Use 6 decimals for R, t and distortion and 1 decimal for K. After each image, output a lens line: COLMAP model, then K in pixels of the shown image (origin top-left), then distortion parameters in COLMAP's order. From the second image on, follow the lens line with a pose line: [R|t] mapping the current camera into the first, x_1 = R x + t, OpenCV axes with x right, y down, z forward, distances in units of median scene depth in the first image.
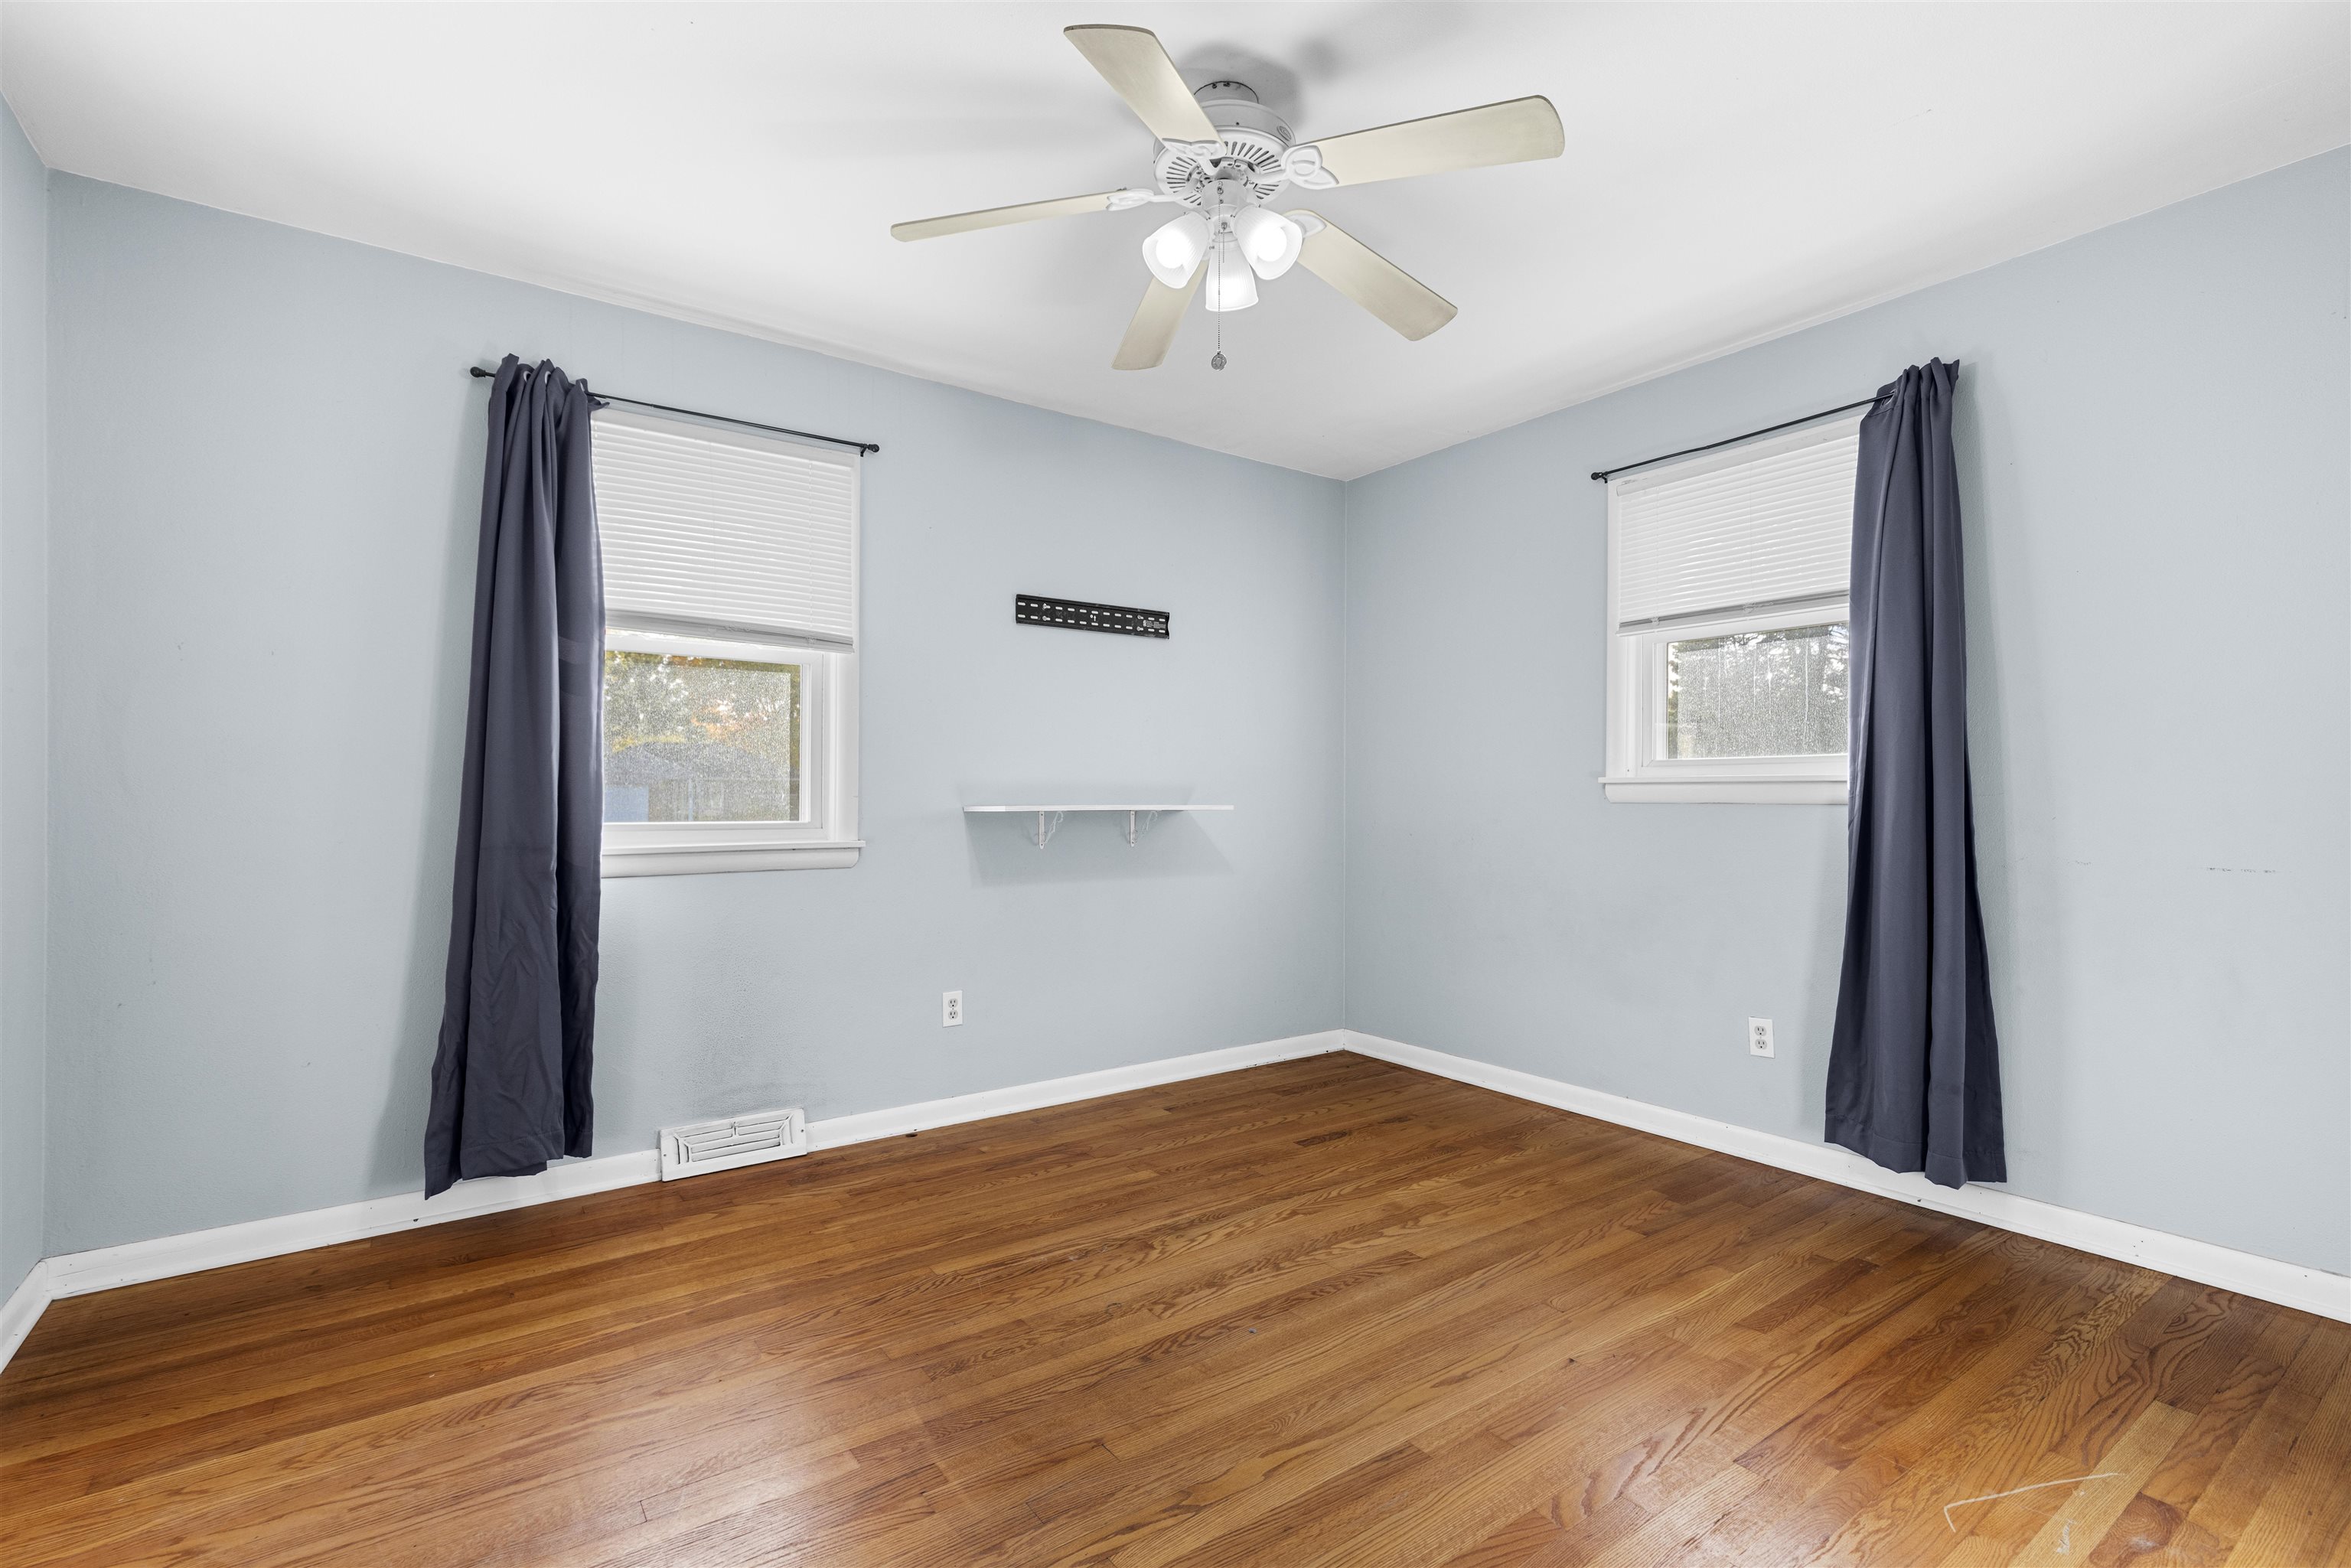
lens RADIAL K [[1063.6, 0, 1174.6], [0, 1063.6, 798.3], [0, 0, 1]] dist [0.008695, -0.000617]
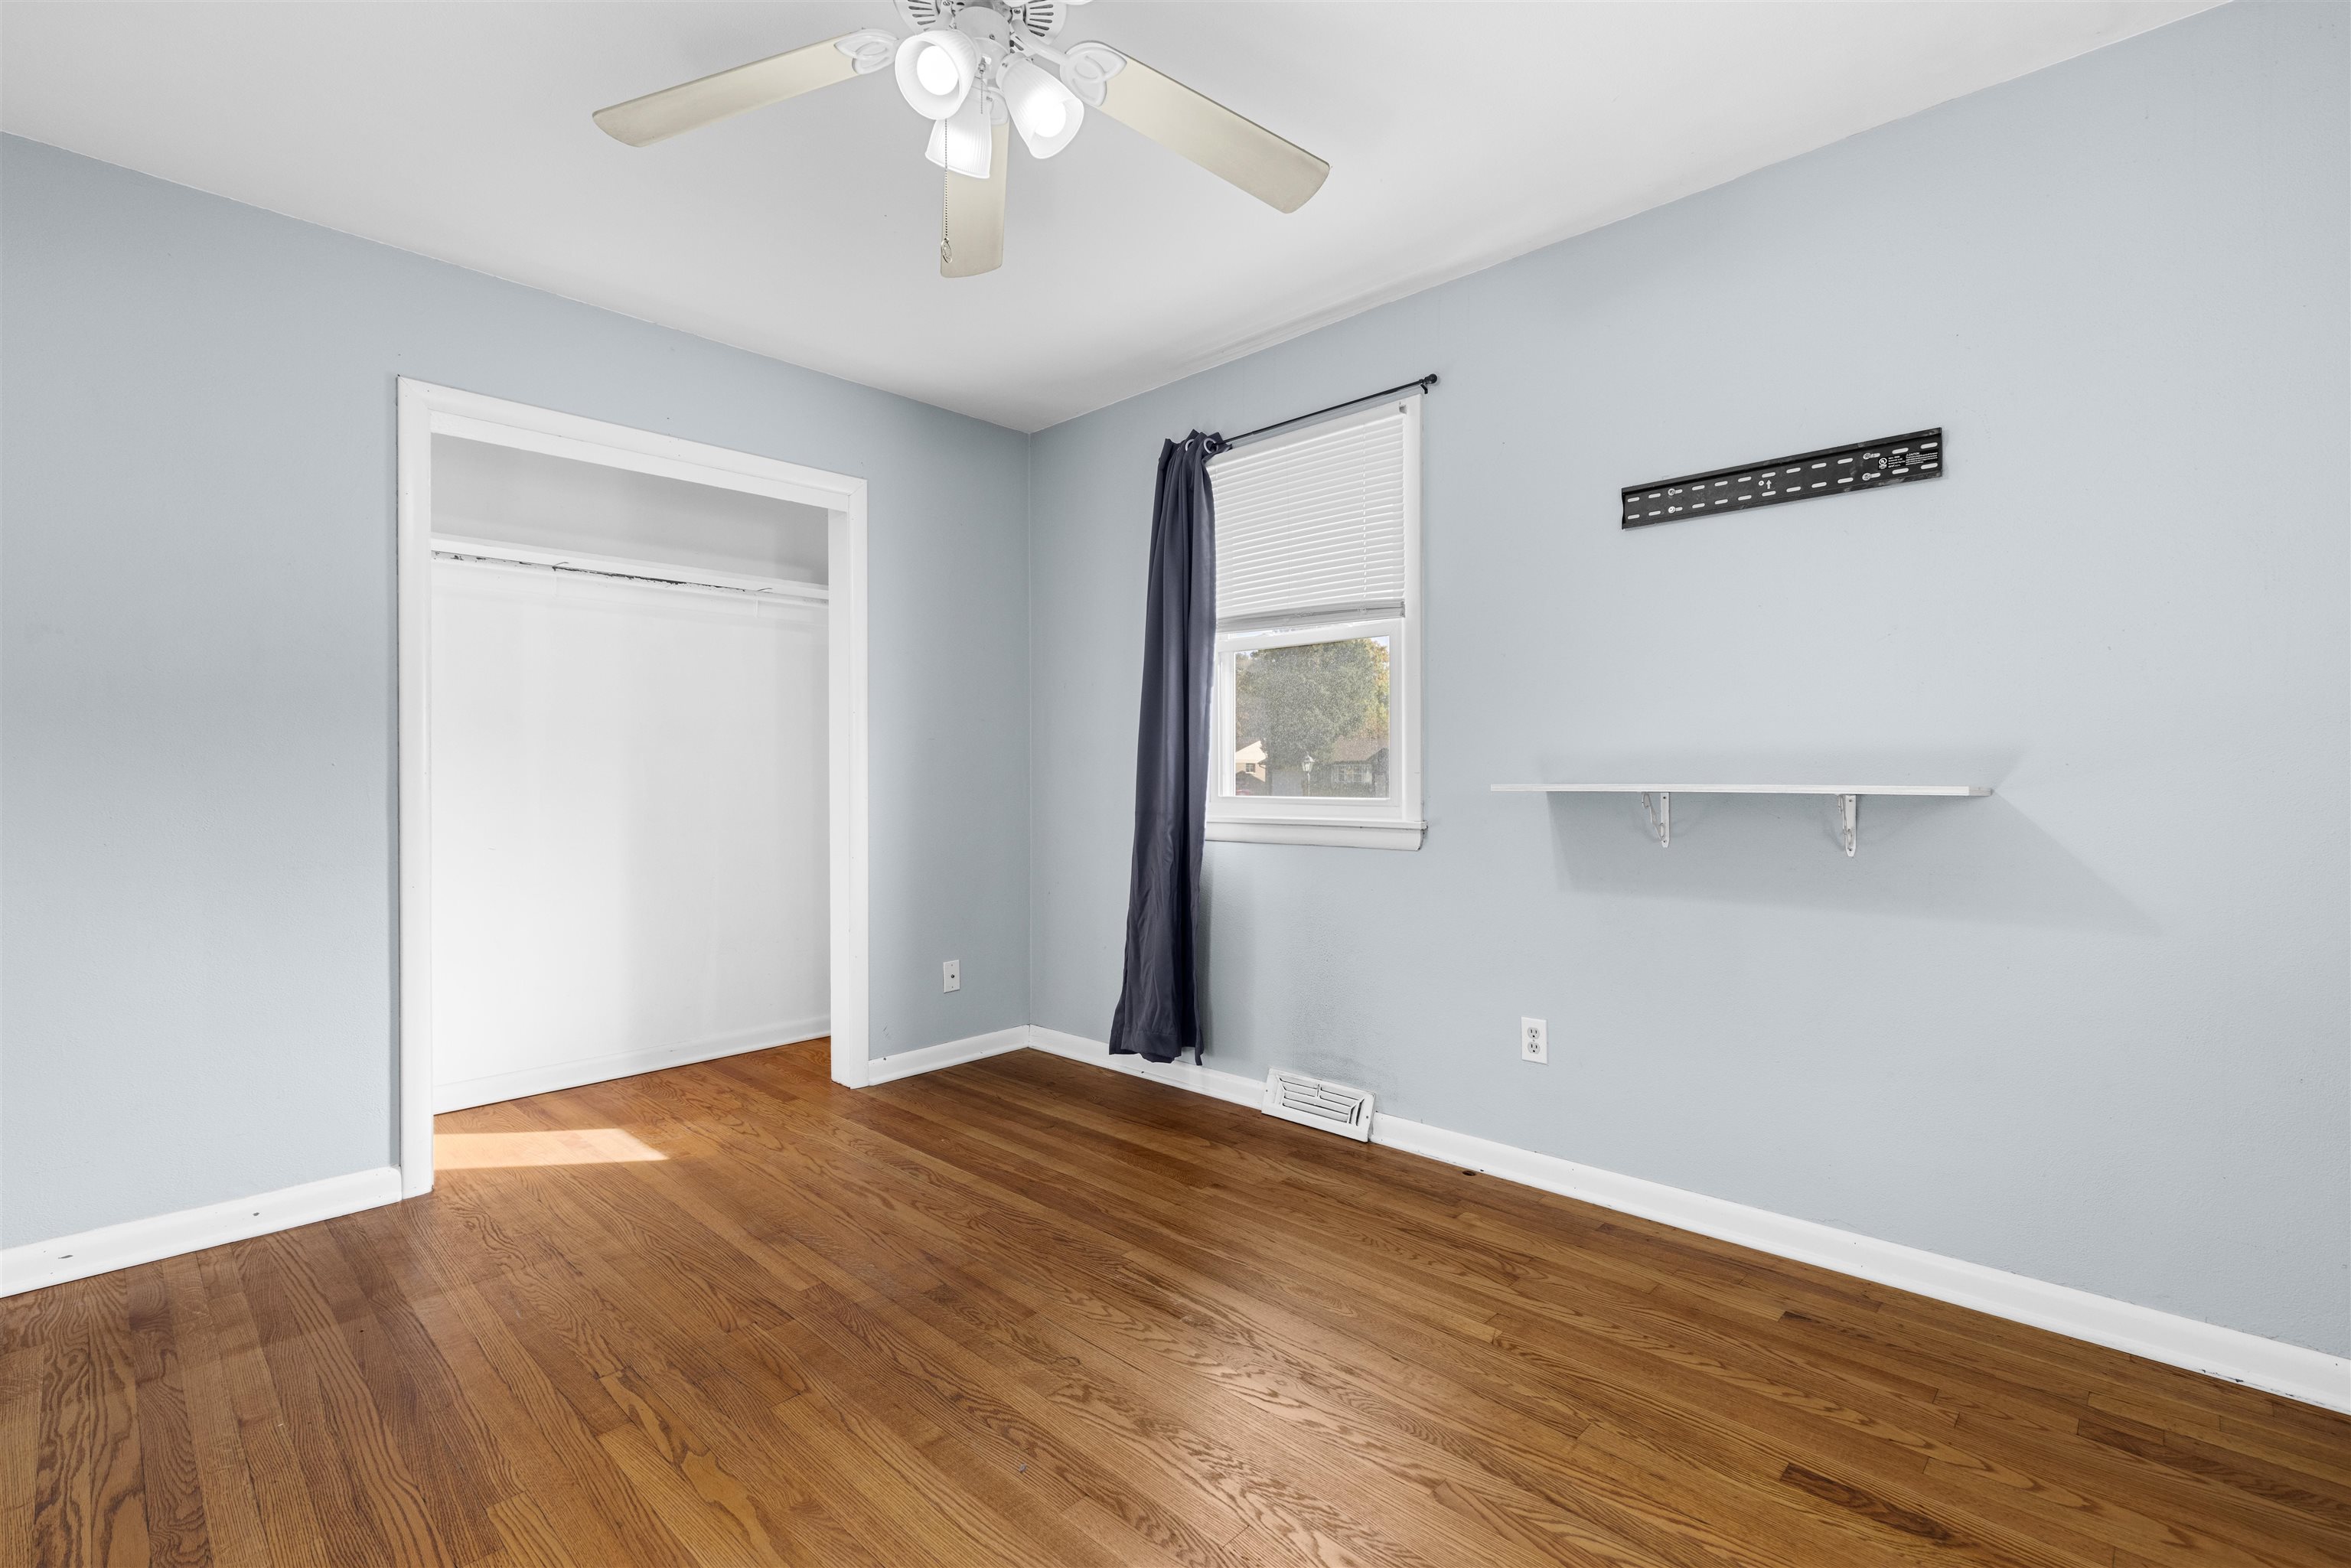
lens RADIAL K [[1063.6, 0, 1183.9], [0, 1063.6, 781.4], [0, 0, 1]] dist [0.008695, -0.000617]
pose [[0.186873, 0.002912, -0.982380, 0.546650], [0.002035, 0.999992, 0.003351, 0.002281], [0.982382, -0.002626, 0.186865, 0.627009]]
